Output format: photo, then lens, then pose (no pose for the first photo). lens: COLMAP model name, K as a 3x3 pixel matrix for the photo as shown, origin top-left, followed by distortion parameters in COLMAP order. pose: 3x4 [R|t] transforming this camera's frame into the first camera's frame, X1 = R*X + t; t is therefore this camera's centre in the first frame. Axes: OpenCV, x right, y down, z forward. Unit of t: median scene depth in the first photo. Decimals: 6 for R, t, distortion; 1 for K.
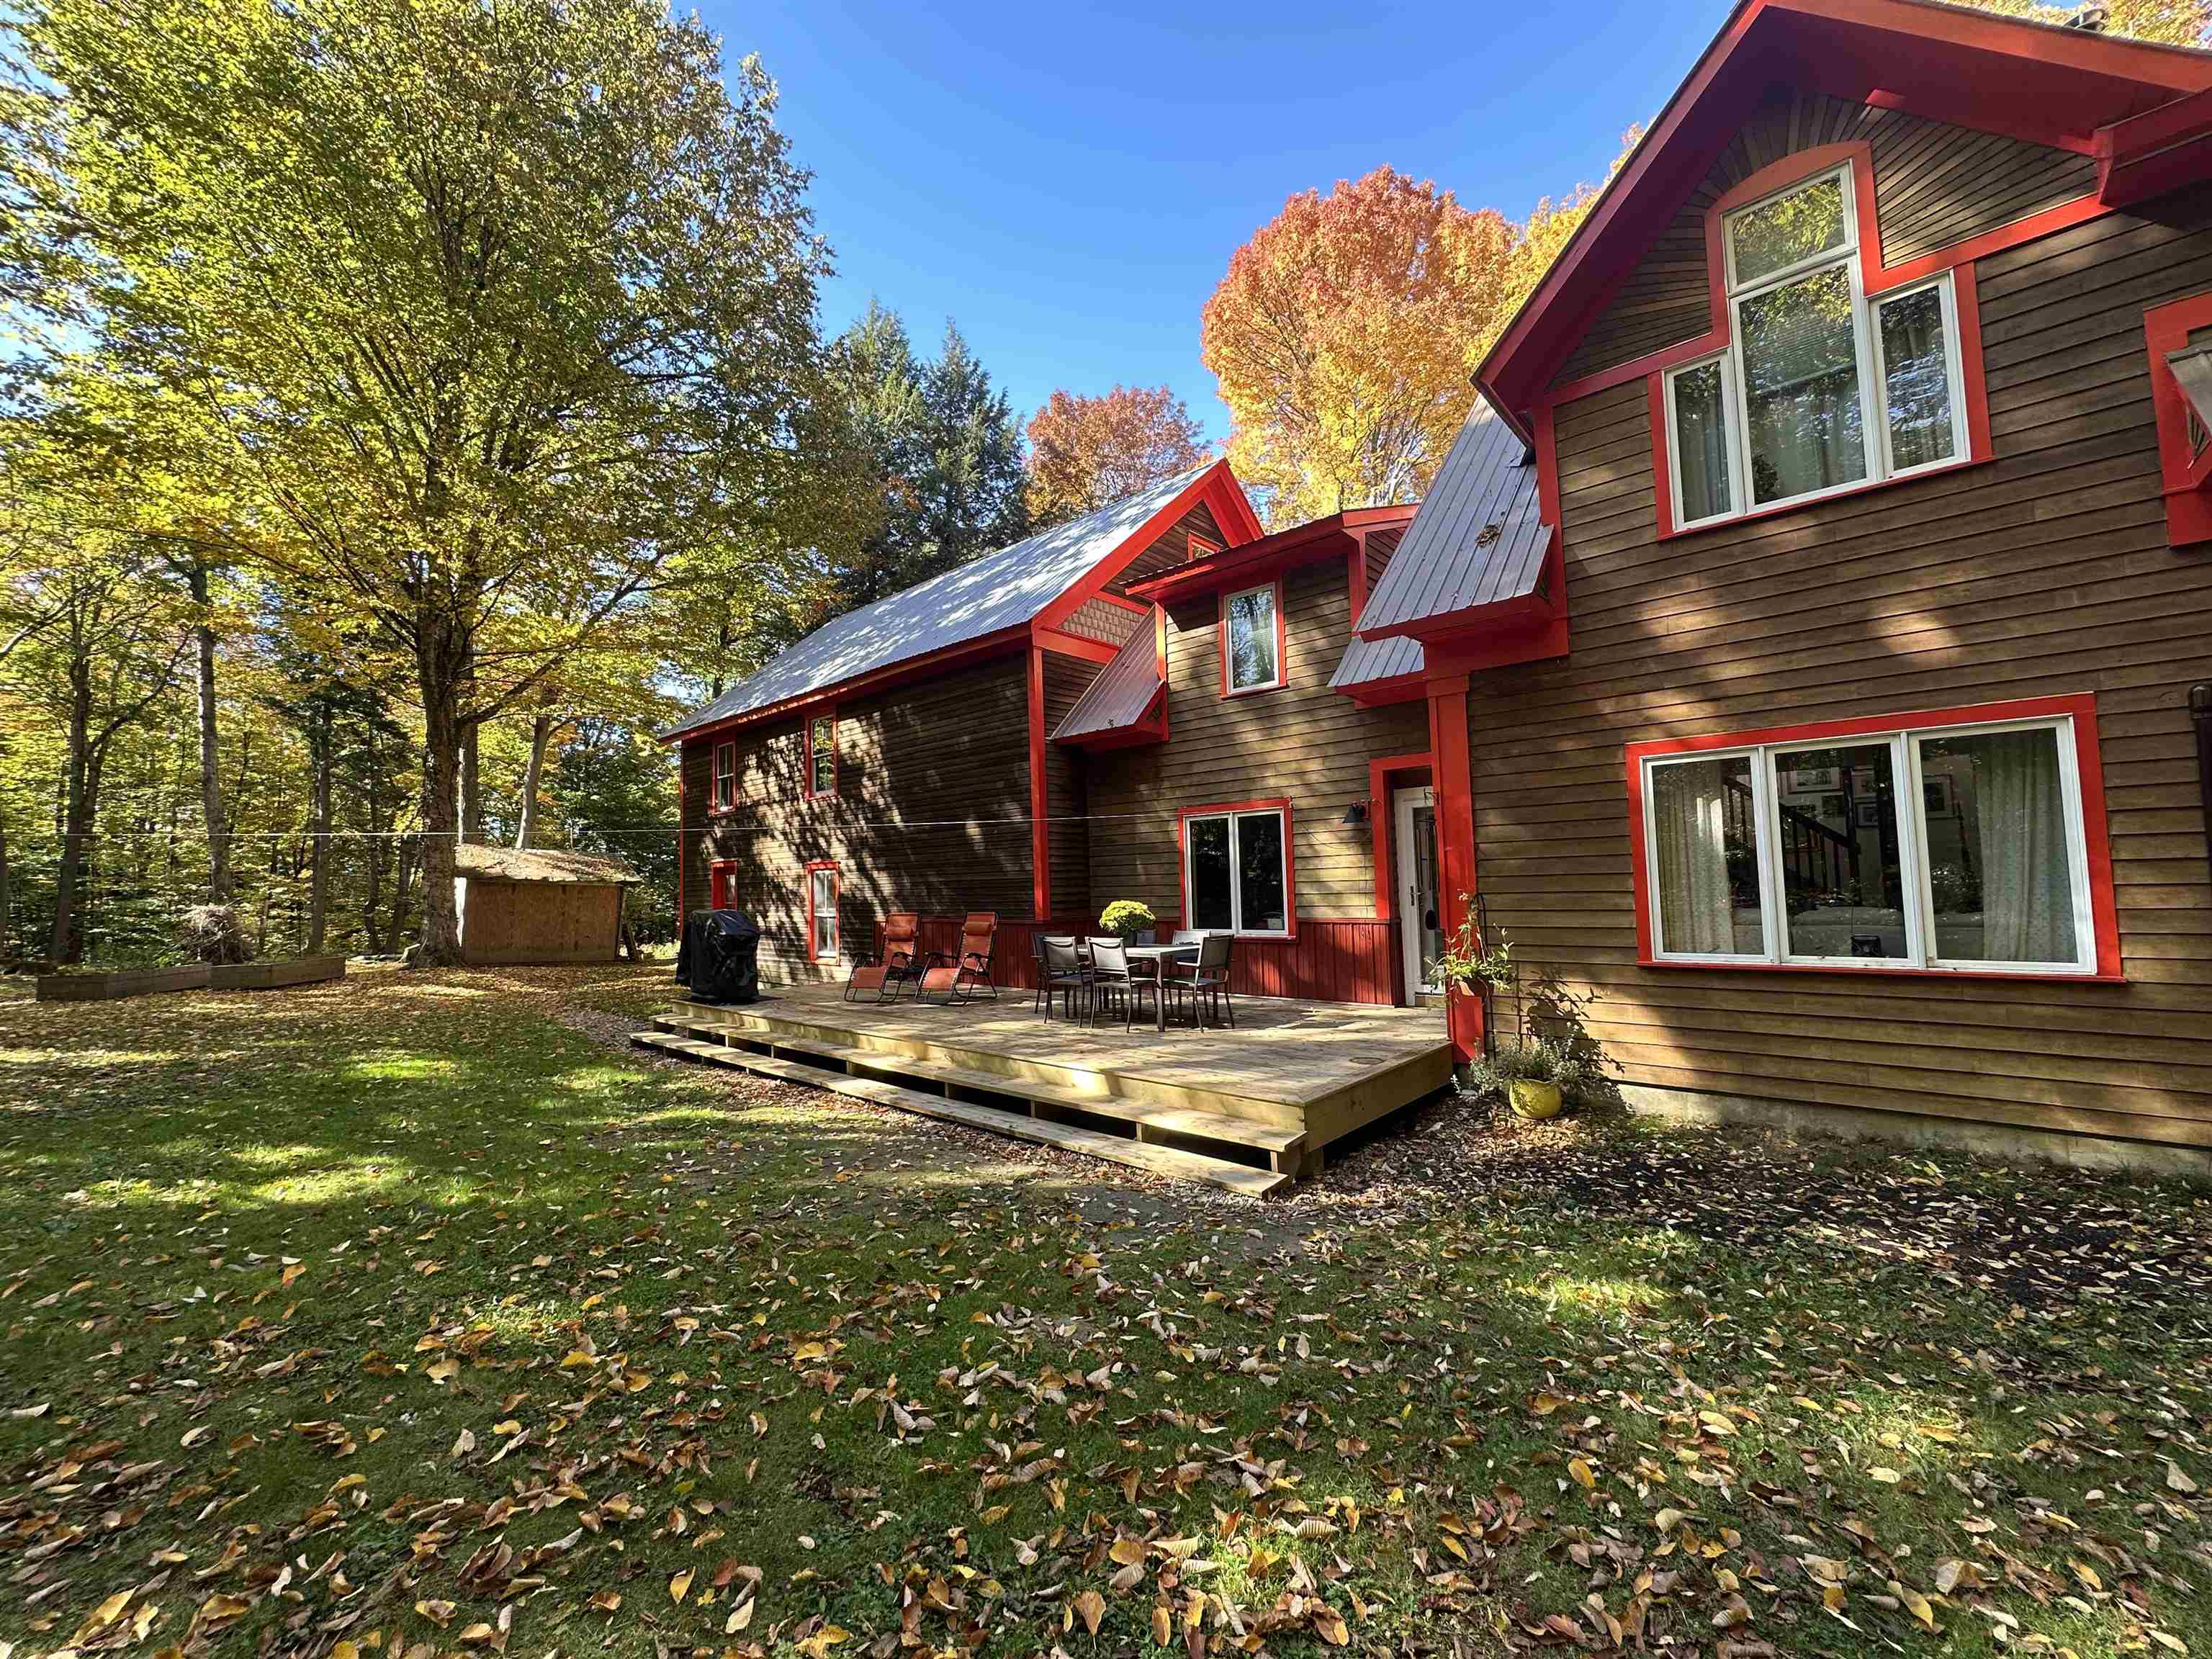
lens RADIAL K [[890.5, 0, 1108.9], [0, 890.5, 819.8], [0, 0, 1]] dist [-0.001128, -0.000598]
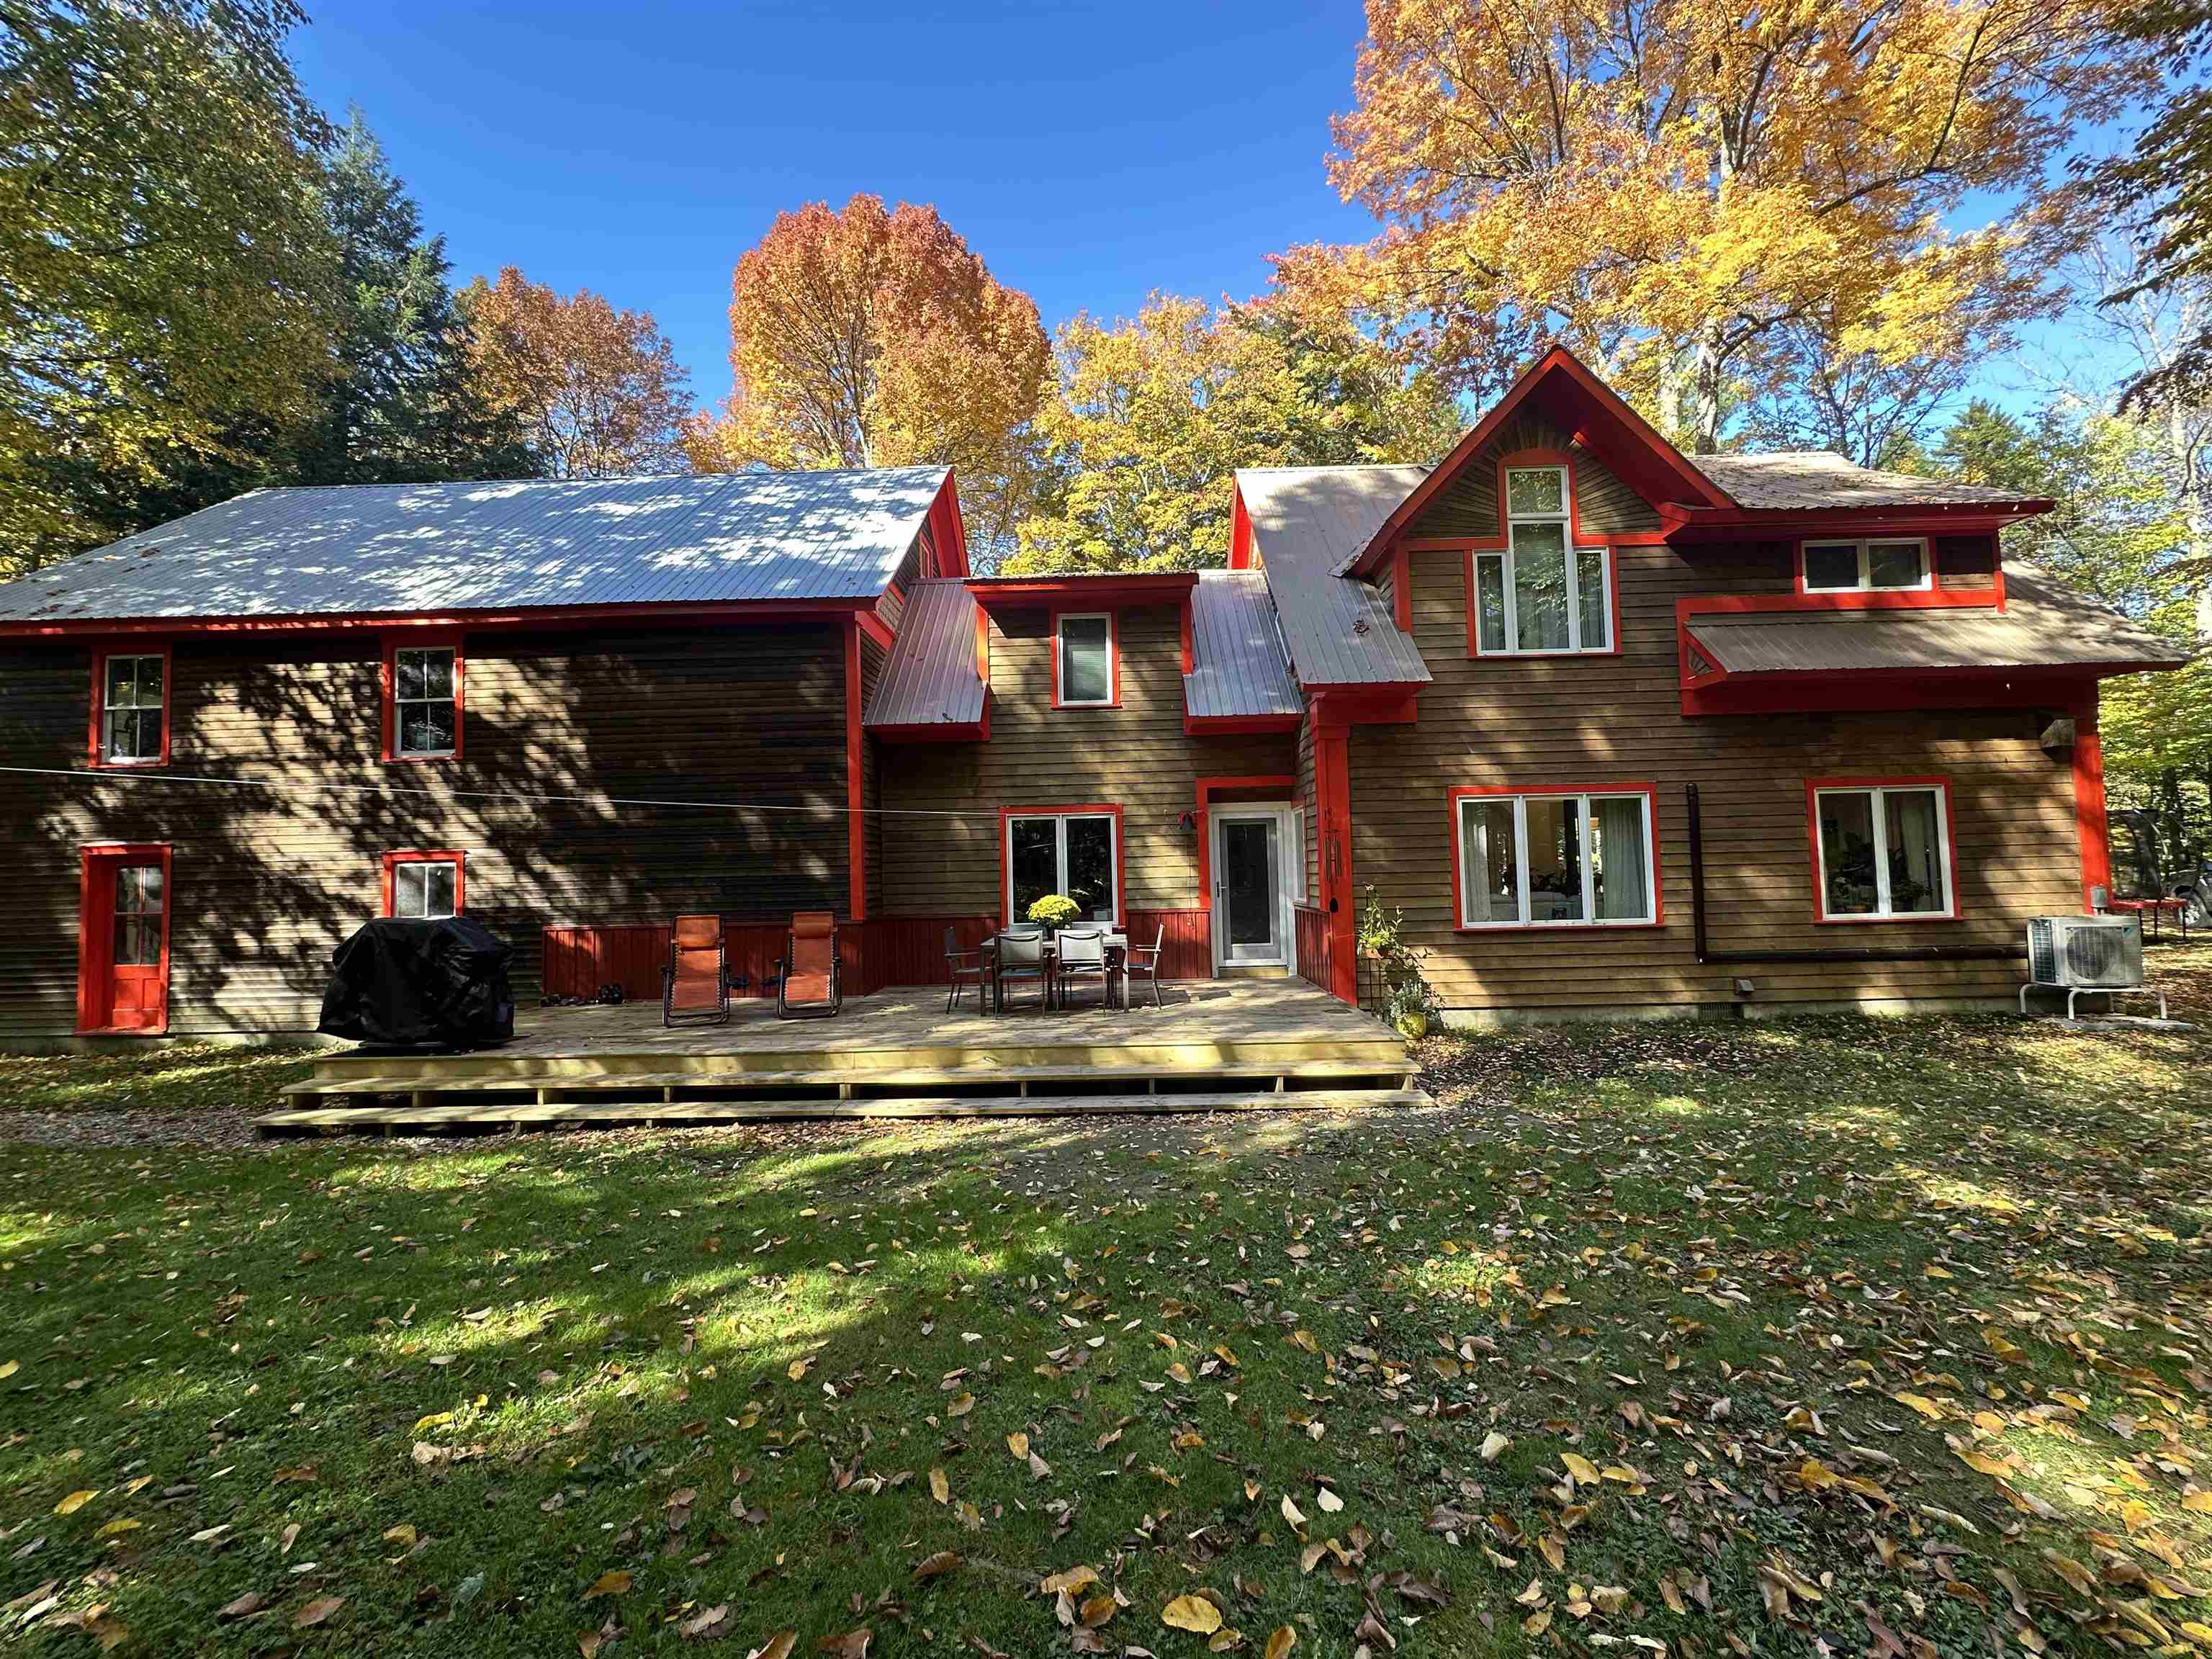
lens RADIAL K [[890.5, 0, 1108.9], [0, 890.5, 819.8], [0, 0, 1]] dist [-0.001128, -0.000598]
pose [[0.749692, 0.046424, 0.660157, -0.538777], [-0.043271, 0.998841, -0.021101, 0.017917], [-0.660371, -0.012747, 0.750831, 0.149219]]
